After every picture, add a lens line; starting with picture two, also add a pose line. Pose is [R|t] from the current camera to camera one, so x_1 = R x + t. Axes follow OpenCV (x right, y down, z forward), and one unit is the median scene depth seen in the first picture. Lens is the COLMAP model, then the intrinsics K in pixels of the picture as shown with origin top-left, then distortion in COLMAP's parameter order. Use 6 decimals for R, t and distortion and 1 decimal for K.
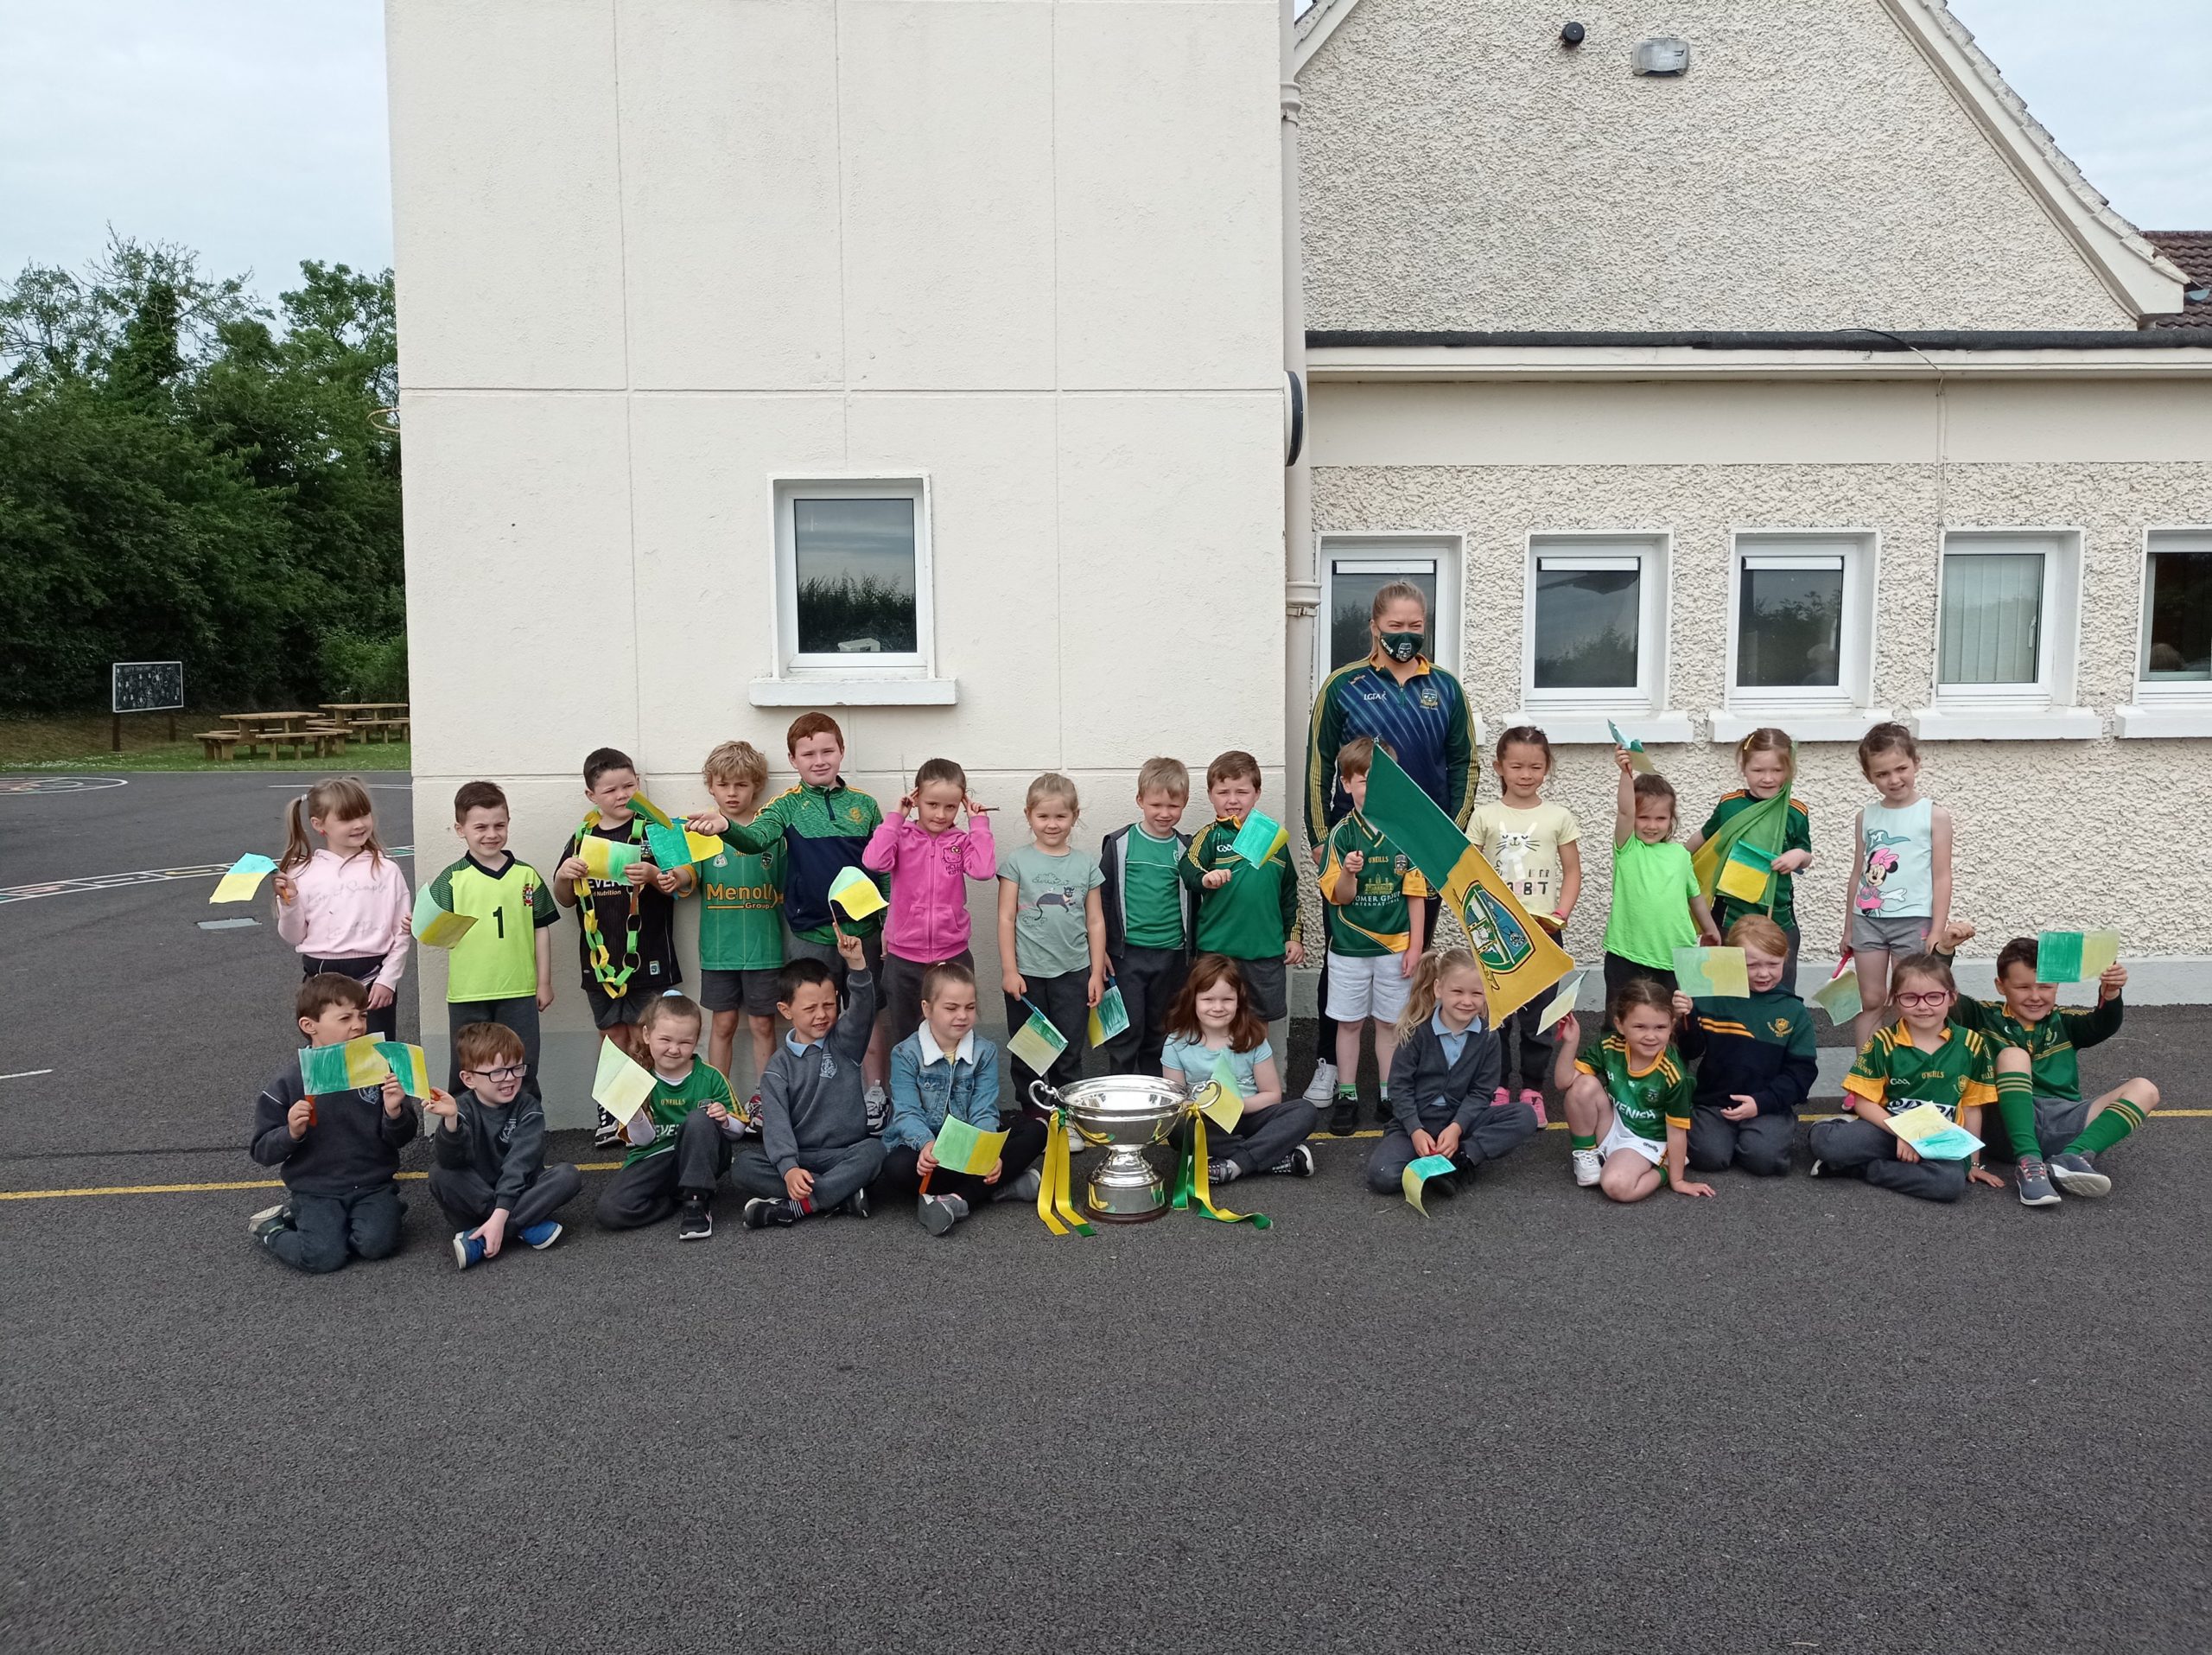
lens RADIAL K [[1612.8, 0, 1106.2], [0, 1612.8, 836.4], [0, 0, 1]] dist [0.038420, -0.027815]
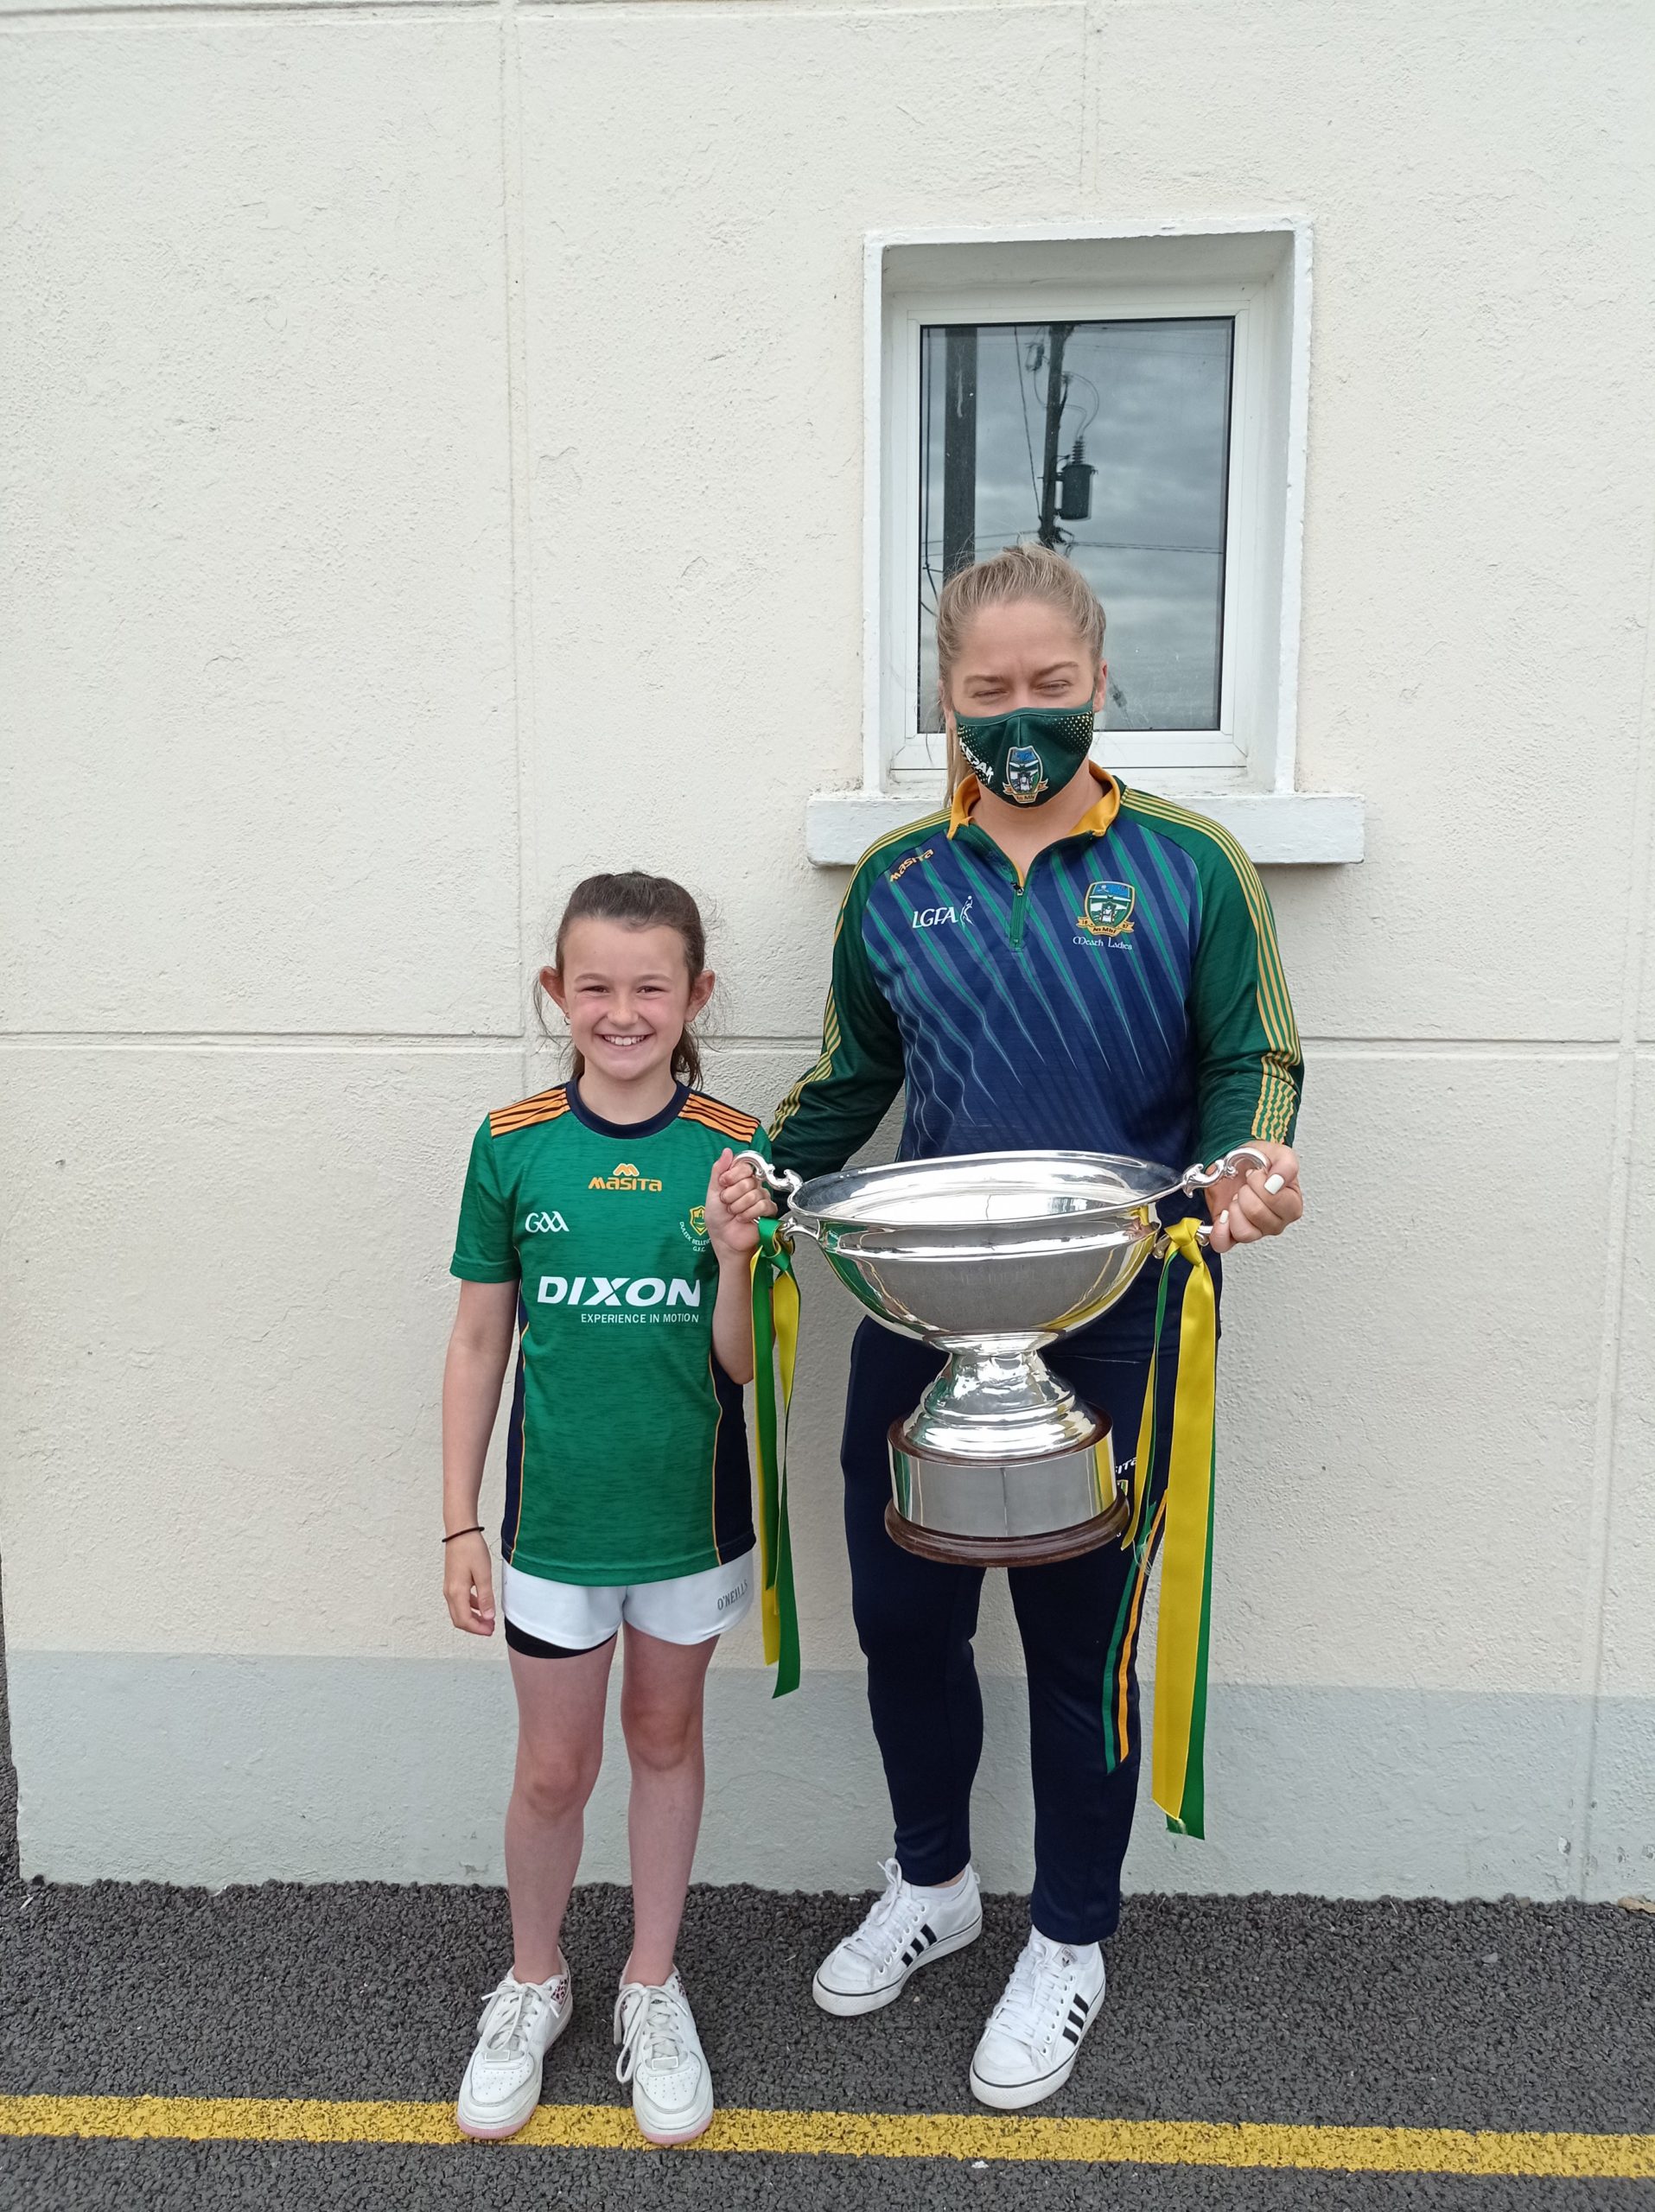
lens RADIAL K [[1609.3, 0, 821.0], [0, 1609.3, 1088.2], [0, 0, 1]] dist [0.042255, -0.033941]
pose [[0.994386, 0.022383, -0.103420, -0.090206], [-0.018840, 0.999206, 0.035109, -0.021181], [0.104124, -0.032963, 0.994018, 0.317061]]
